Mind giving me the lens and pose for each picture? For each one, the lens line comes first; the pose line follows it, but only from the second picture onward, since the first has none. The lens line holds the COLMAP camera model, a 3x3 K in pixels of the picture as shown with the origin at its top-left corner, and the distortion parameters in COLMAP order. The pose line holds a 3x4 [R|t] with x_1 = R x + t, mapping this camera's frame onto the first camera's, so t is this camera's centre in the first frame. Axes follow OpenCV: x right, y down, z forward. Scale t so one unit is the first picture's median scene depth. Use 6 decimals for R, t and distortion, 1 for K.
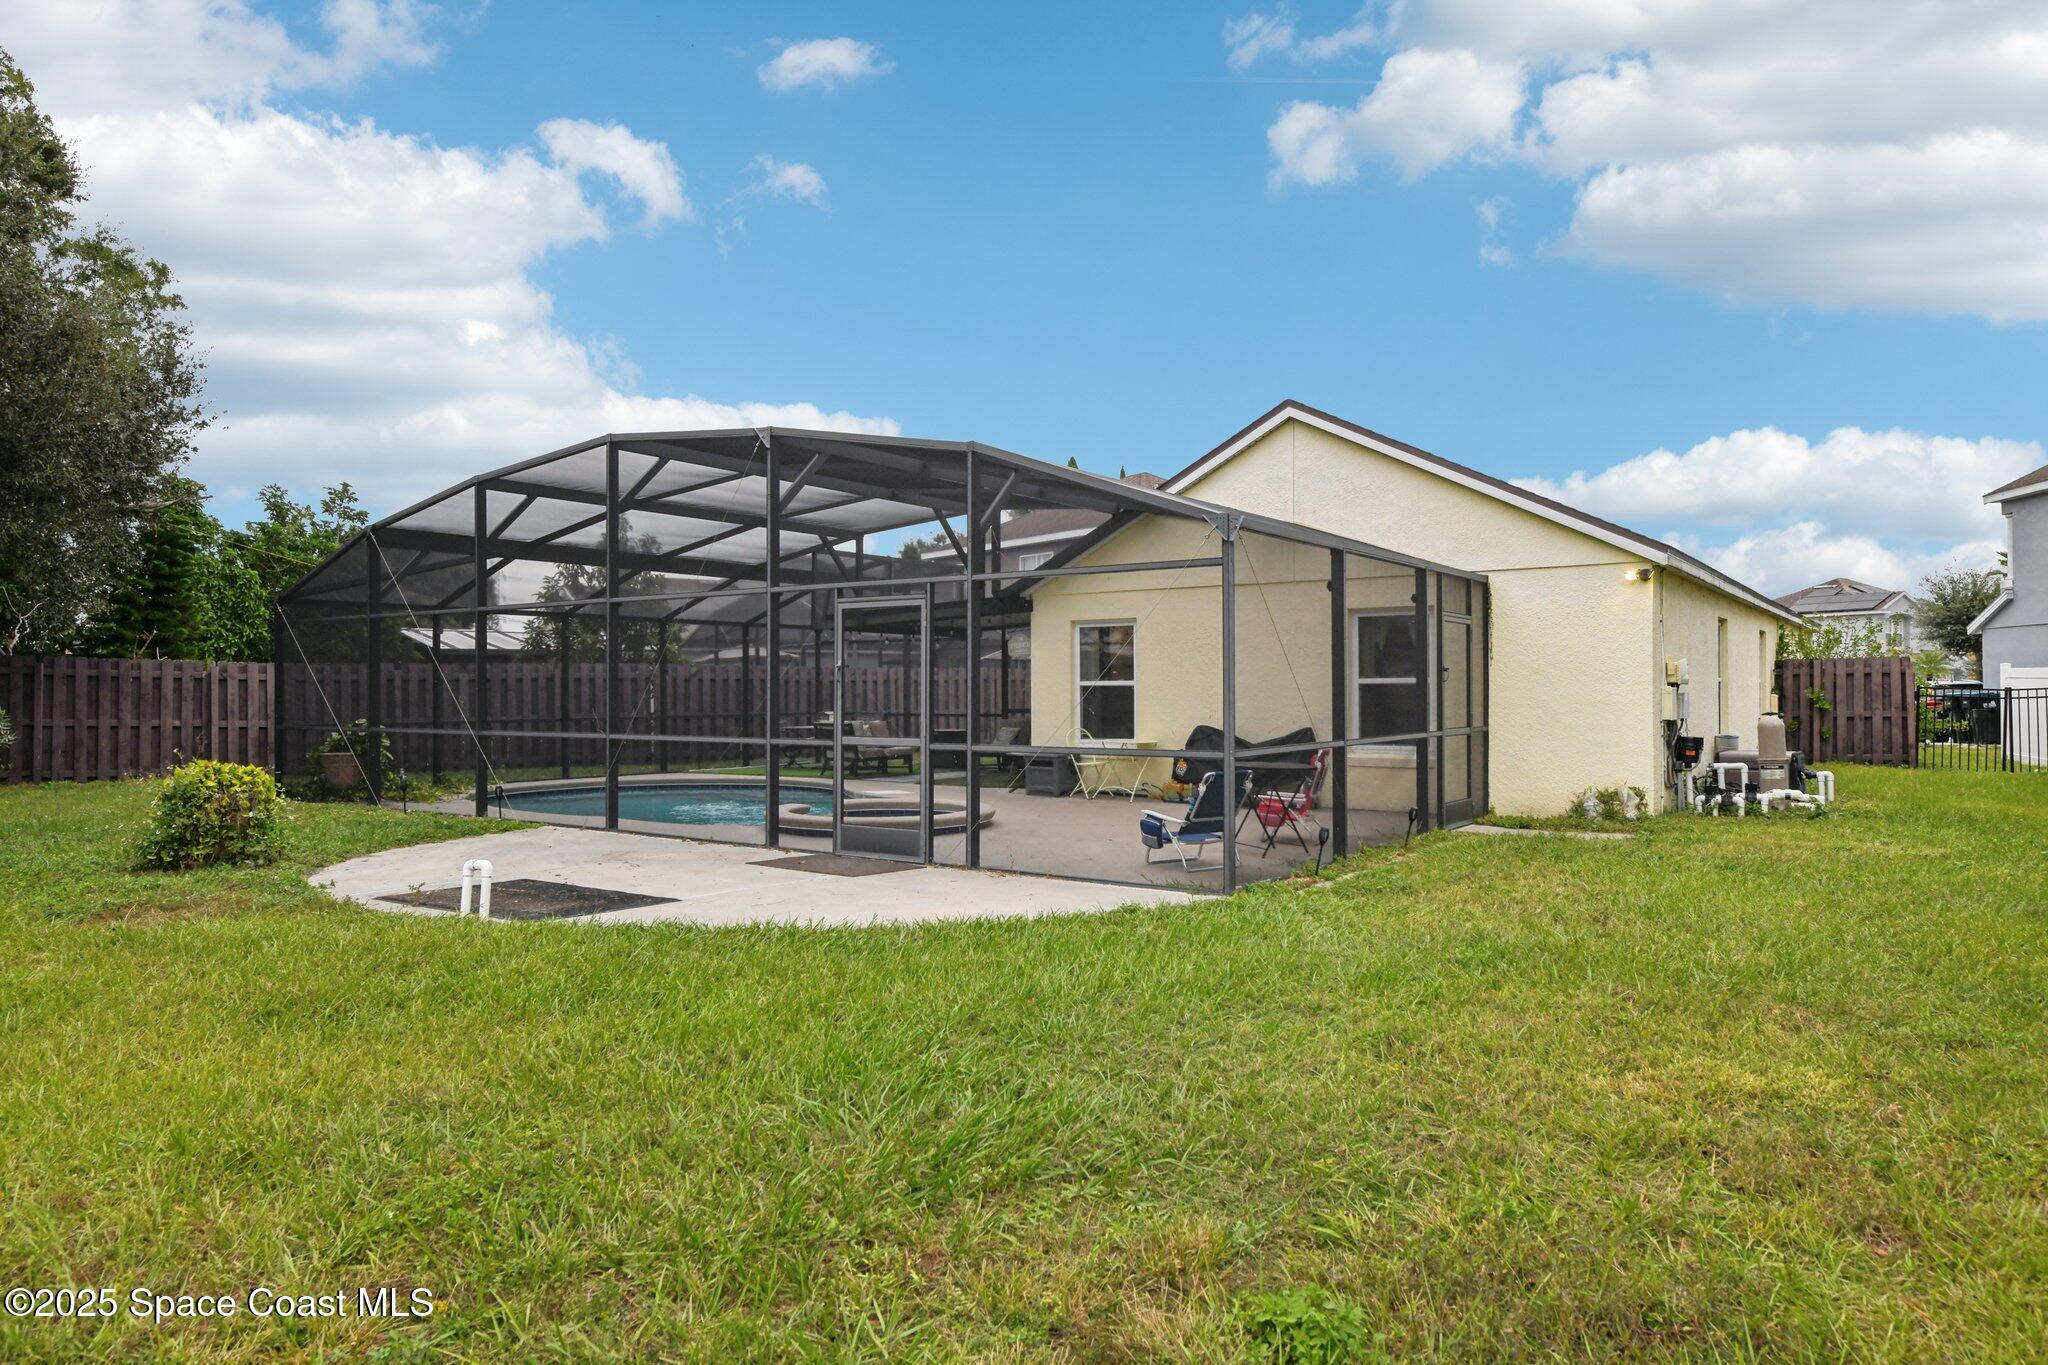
lens RADIAL K [[1322.6, 0, 1024.0], [0, 1322.6, 682.5], [0, 0, 1]] dist [-0.001045, -0.000189]
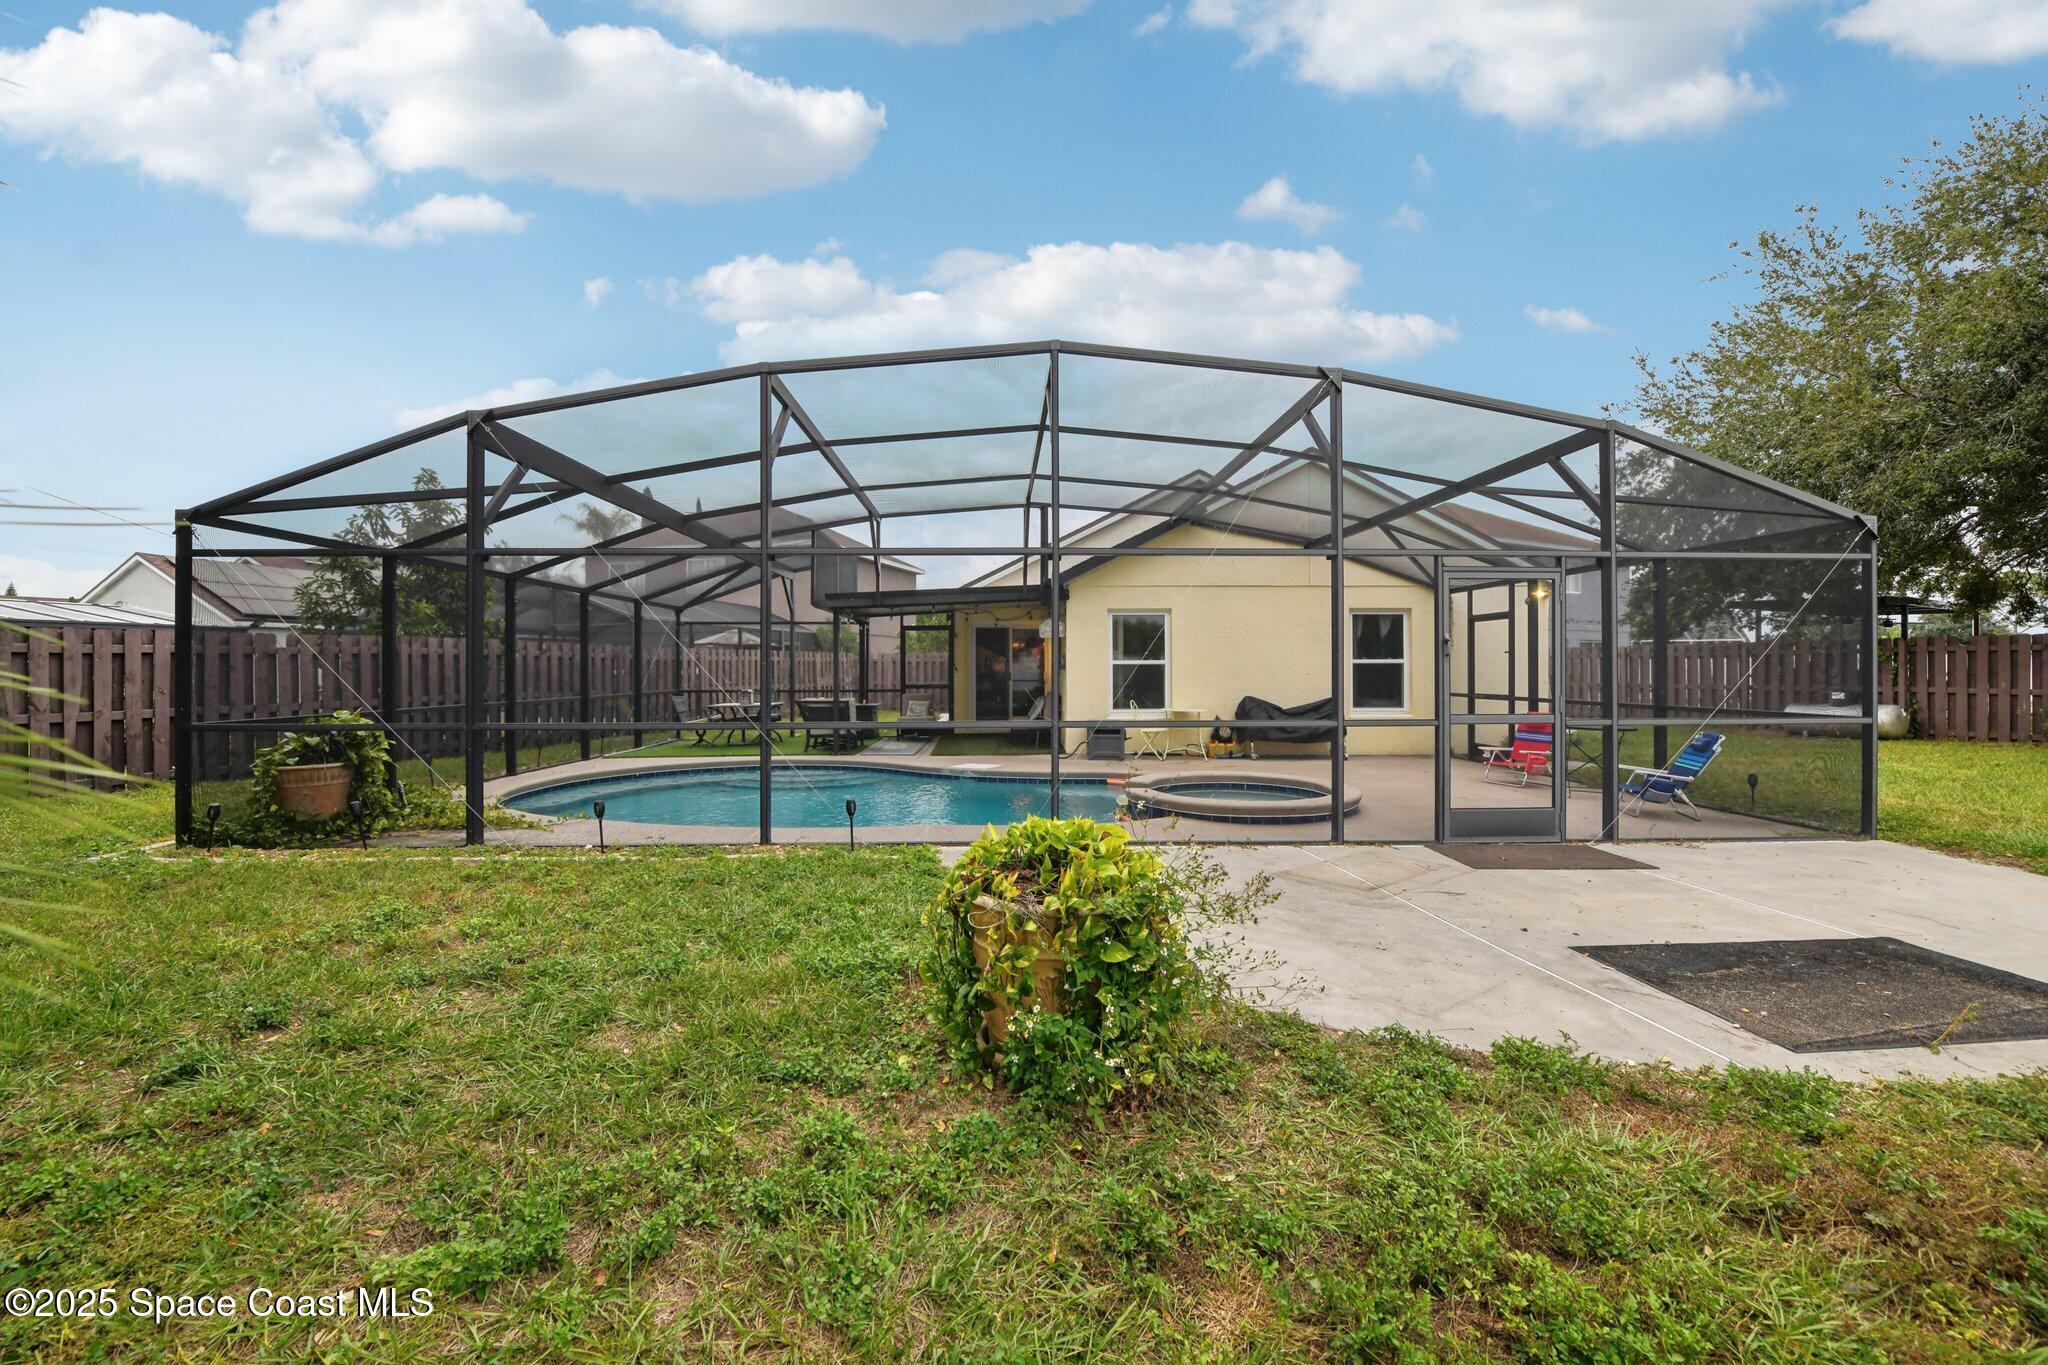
lens RADIAL K [[810.0, 0, 1024.0], [0, 810.0, 682.5], [0, 0, 1]] dist [0.000056, -0.000013]
pose [[0.823105, -0.004426, 0.567872, -0.437542], [-0.003627, 0.999908, 0.013049, 0.010021], [-0.567878, -0.012800, 0.823013, 0.483202]]
